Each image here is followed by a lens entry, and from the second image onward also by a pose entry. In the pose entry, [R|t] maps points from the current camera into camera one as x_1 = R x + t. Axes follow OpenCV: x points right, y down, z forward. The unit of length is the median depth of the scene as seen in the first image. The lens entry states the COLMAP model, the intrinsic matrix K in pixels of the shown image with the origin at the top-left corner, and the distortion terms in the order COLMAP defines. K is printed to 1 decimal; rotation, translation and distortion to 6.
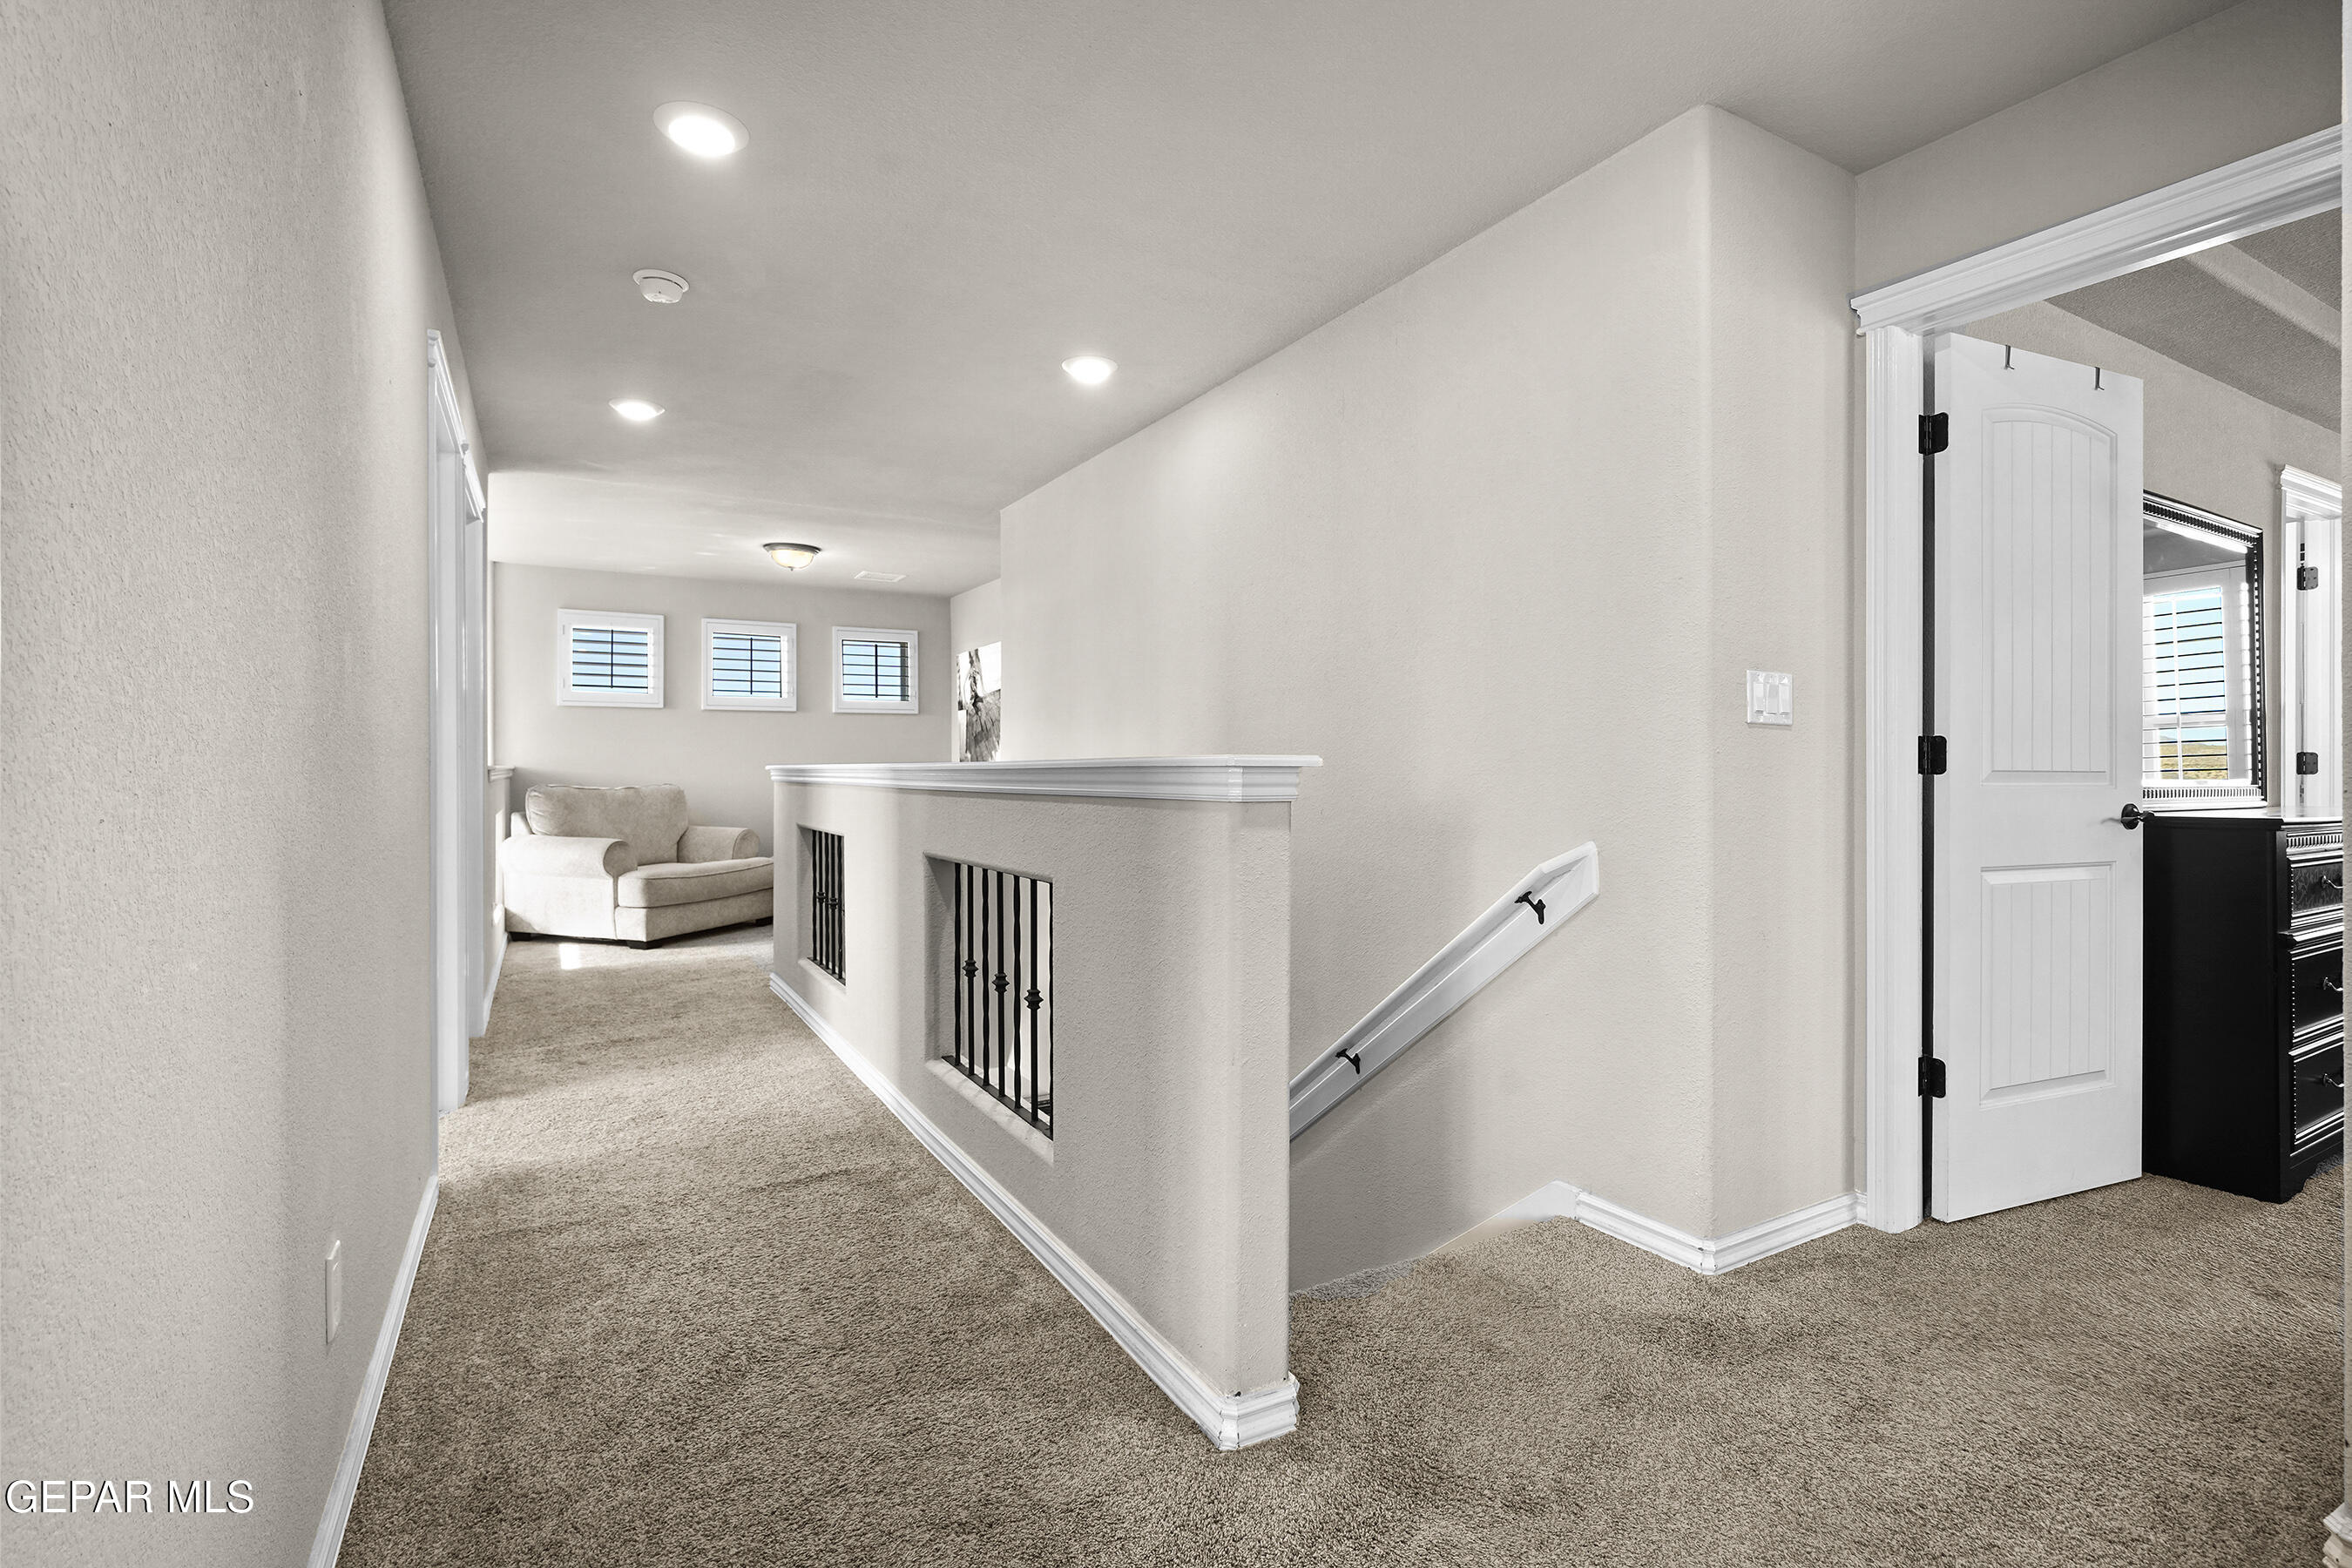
lens RADIAL K [[1077.5, 0, 1172.9], [0, 1077.5, 775.7], [0, 0, 1]] dist [-0.003344, 0.000618]
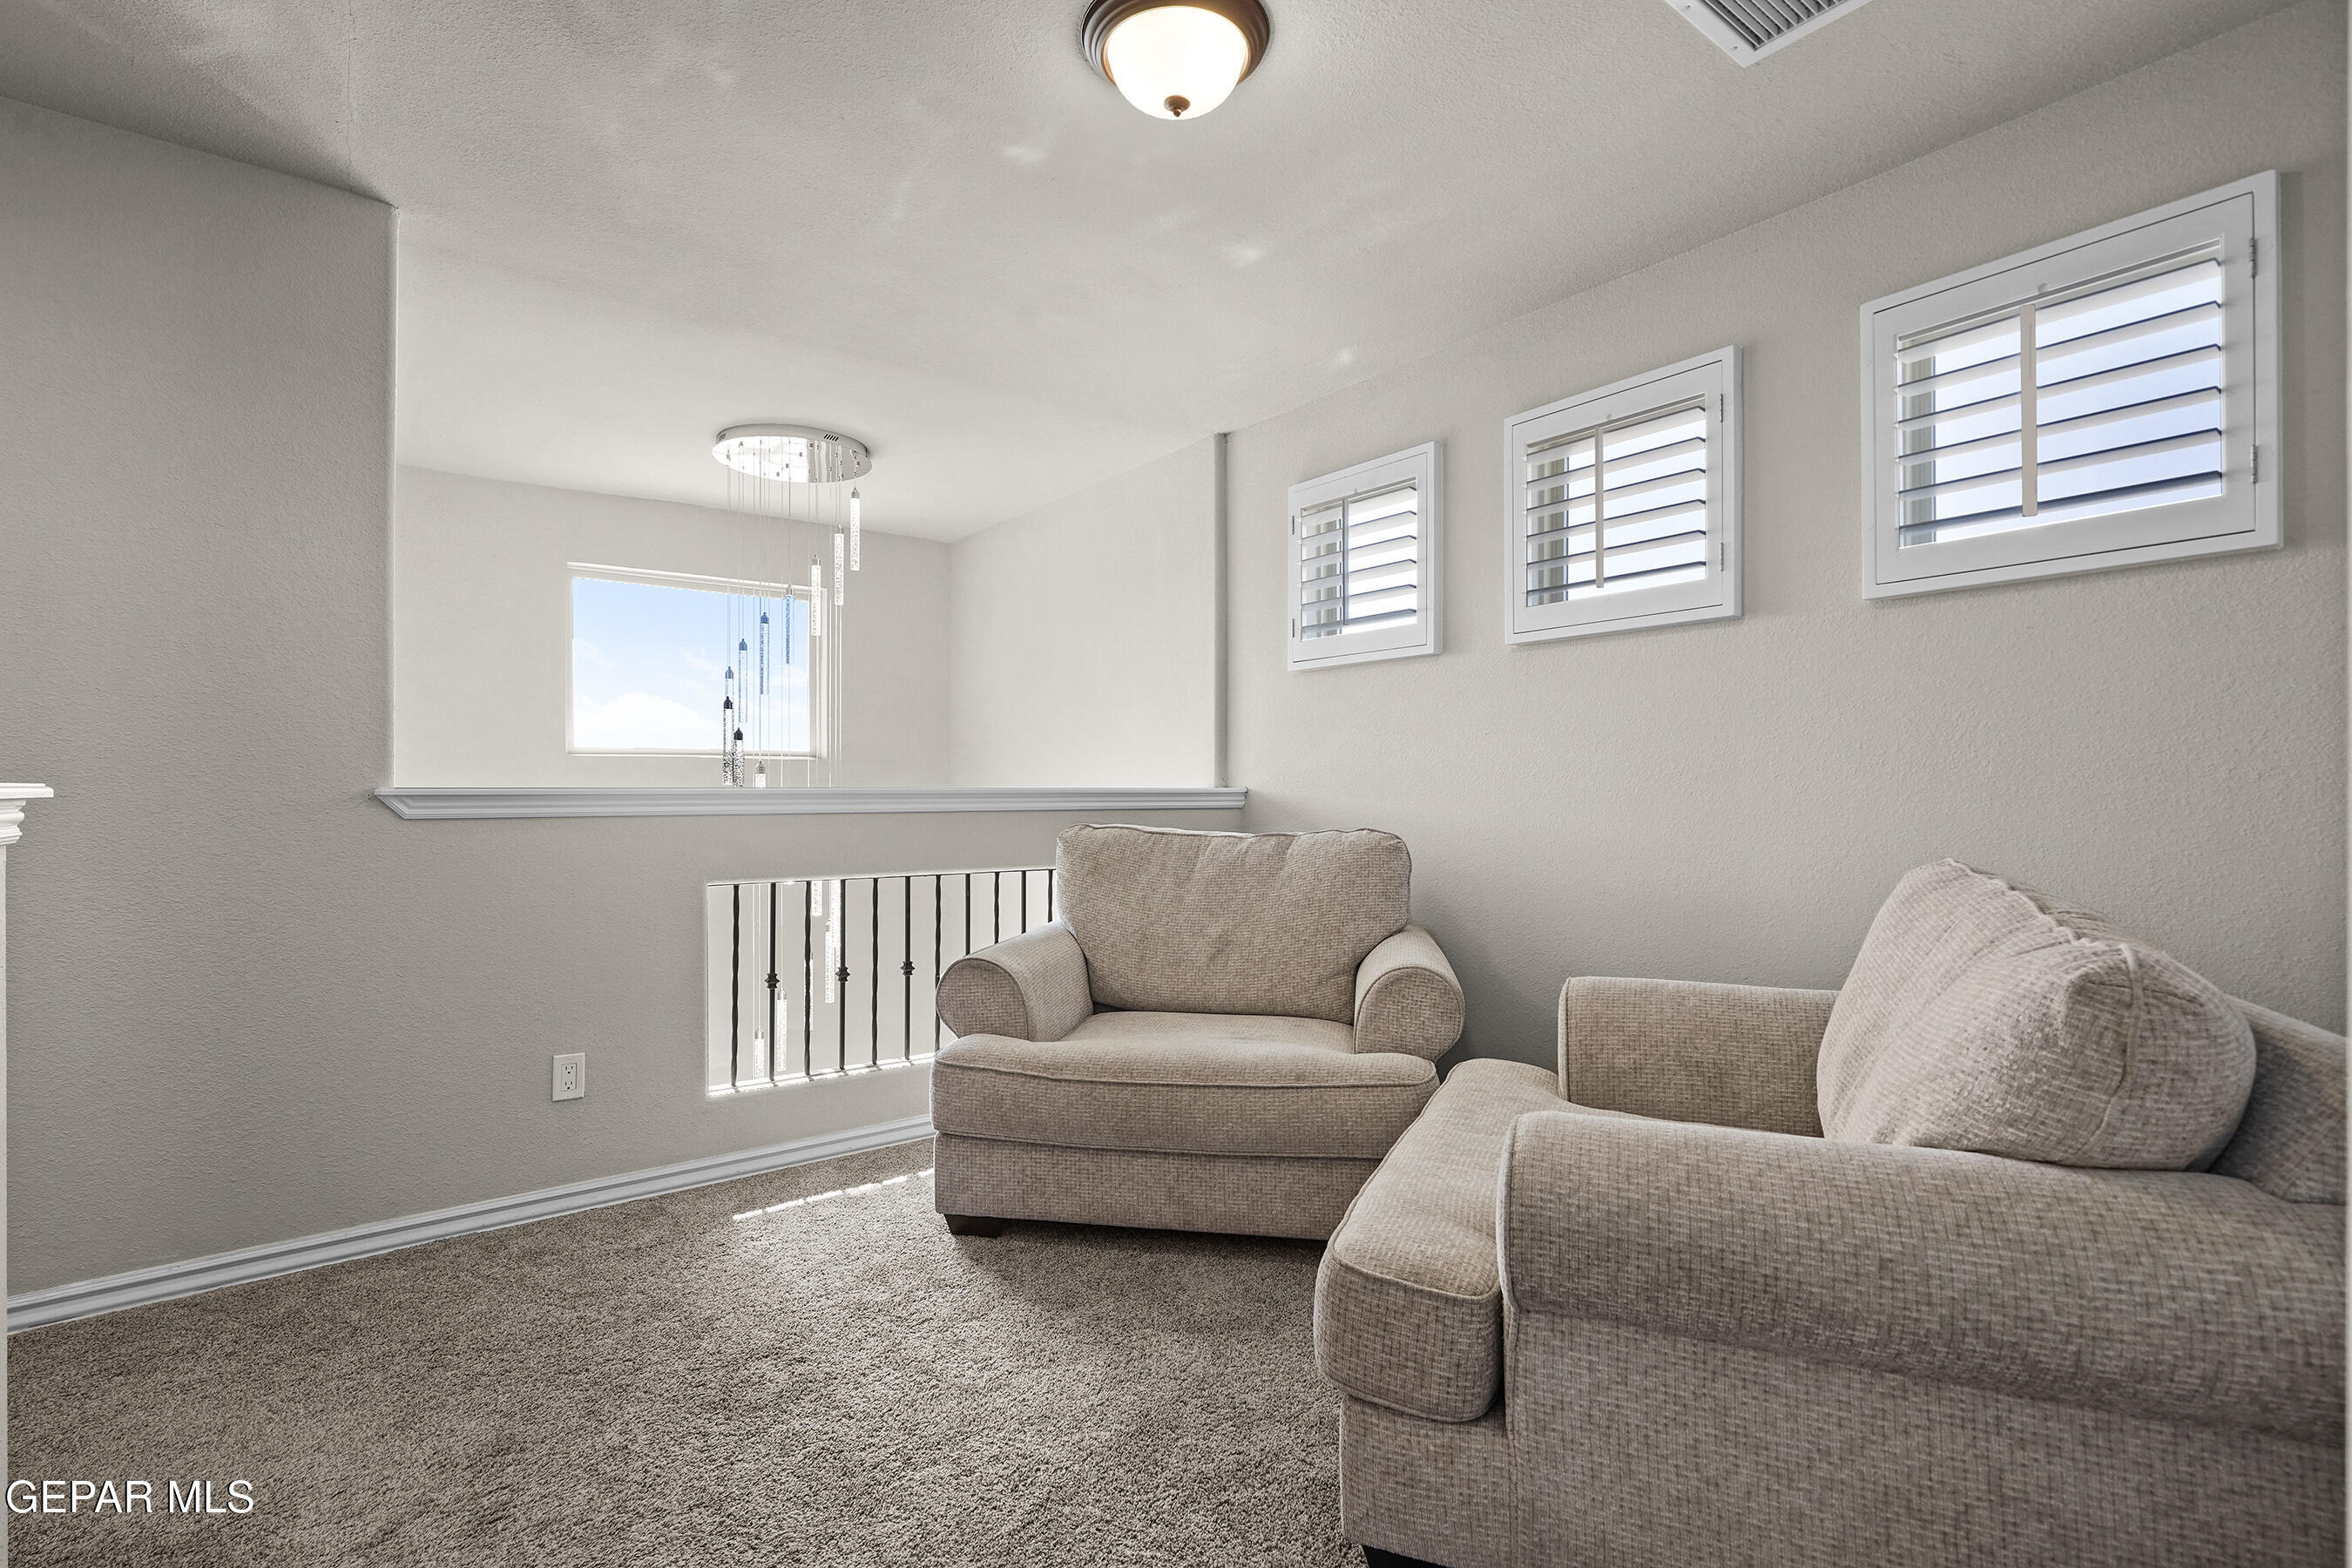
lens RADIAL K [[1077.5, 0, 1174.2], [0, 1077.5, 786.4], [0, 0, 1]] dist [-0.003344, 0.000618]
pose [[0.130995, -0.004881, -0.991371, -0.064694], [-0.004257, 0.999976, -0.005486, -0.006062], [0.991374, 0.004938, 0.130971, 0.957287]]
